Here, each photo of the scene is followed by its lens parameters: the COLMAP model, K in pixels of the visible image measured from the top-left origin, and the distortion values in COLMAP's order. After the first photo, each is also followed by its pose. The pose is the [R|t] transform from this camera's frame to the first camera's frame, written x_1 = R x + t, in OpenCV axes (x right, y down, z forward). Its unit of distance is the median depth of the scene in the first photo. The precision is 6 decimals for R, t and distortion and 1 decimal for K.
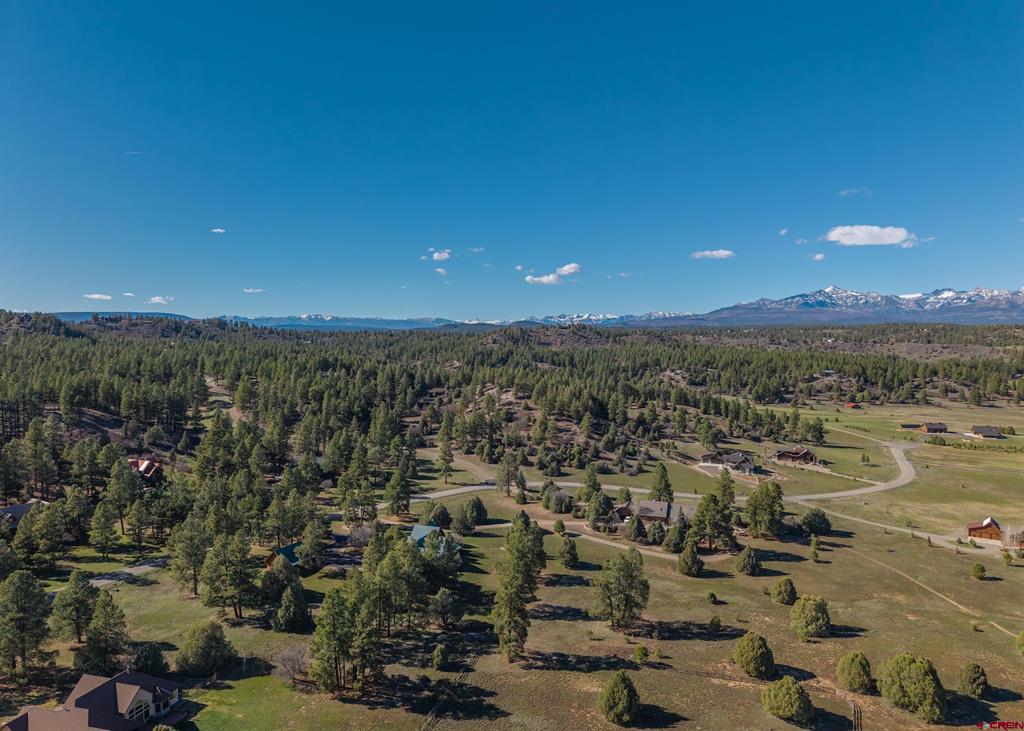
lens RADIAL K [[688.0, 0, 522.8], [0, 688.0, 364.0], [0, 0, 1]] dist [0.011955, -0.002572]
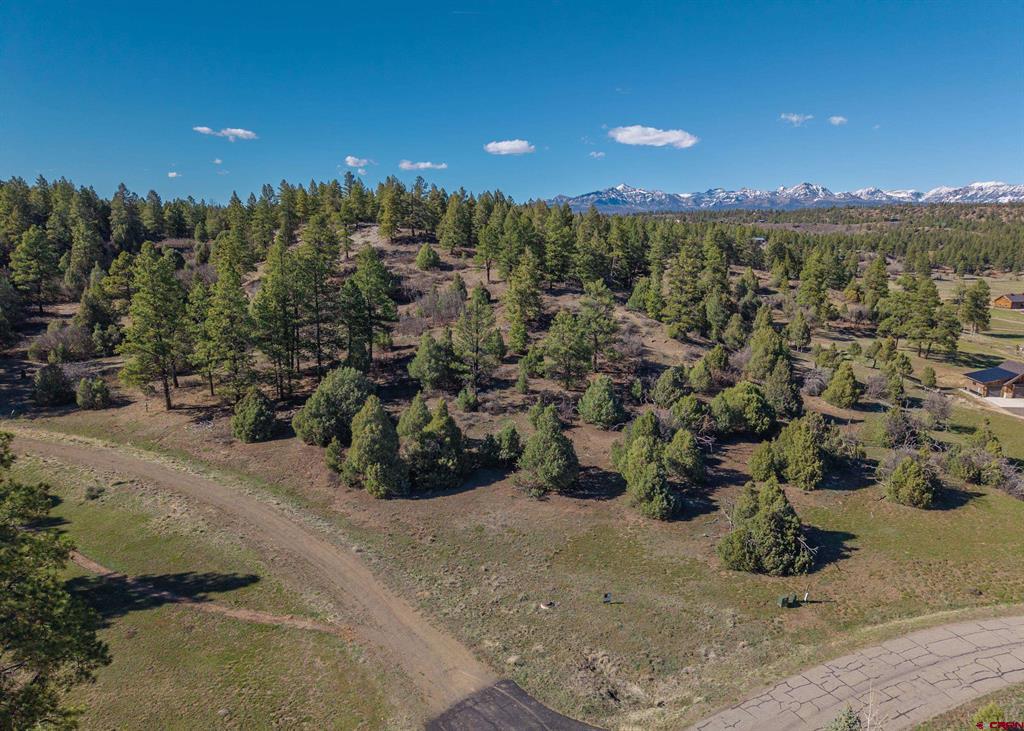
lens RADIAL K [[688.0, 0, 522.8], [0, 688.0, 364.0], [0, 0, 1]] dist [0.011955, -0.002572]
pose [[0.959479, -0.052365, 0.276872, -0.049960], [0.011450, 0.989015, 0.147372, 0.062839], [-0.281548, -0.138230, 0.949538, 0.642063]]
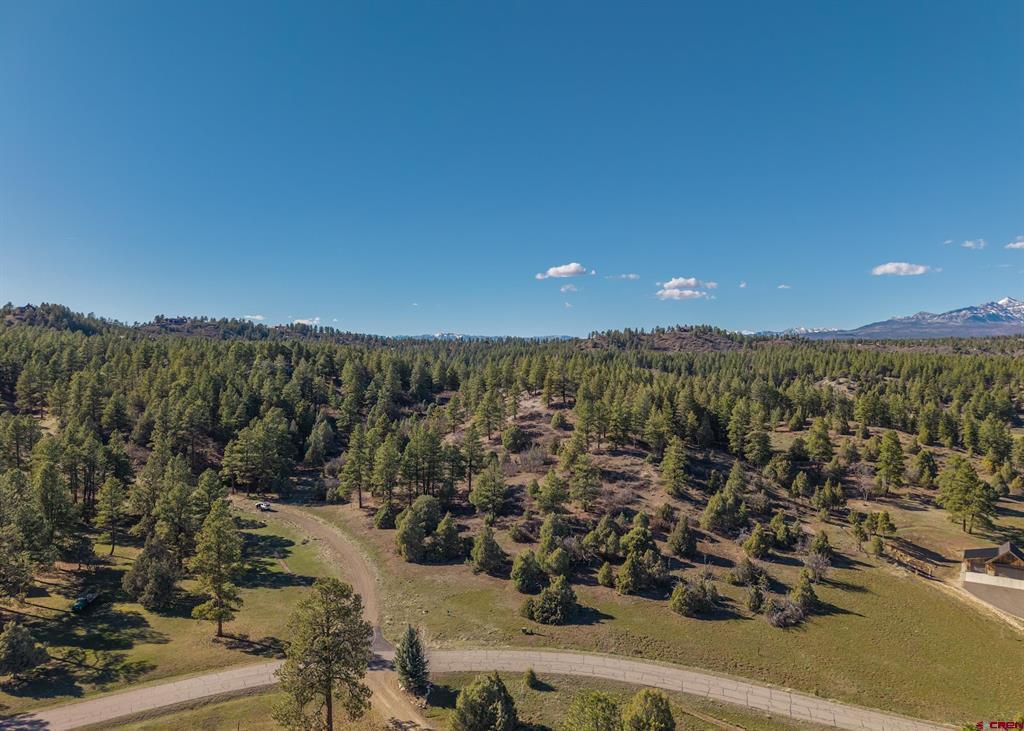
lens RADIAL K [[688.0, 0, 522.8], [0, 688.0, 364.0], [0, 0, 1]] dist [0.011955, -0.002572]
pose [[0.982437, 0.002976, -0.186573, 0.071356], [-0.007908, 0.999639, -0.025692, 0.031410], [0.186429, 0.026716, 0.982105, 0.488721]]
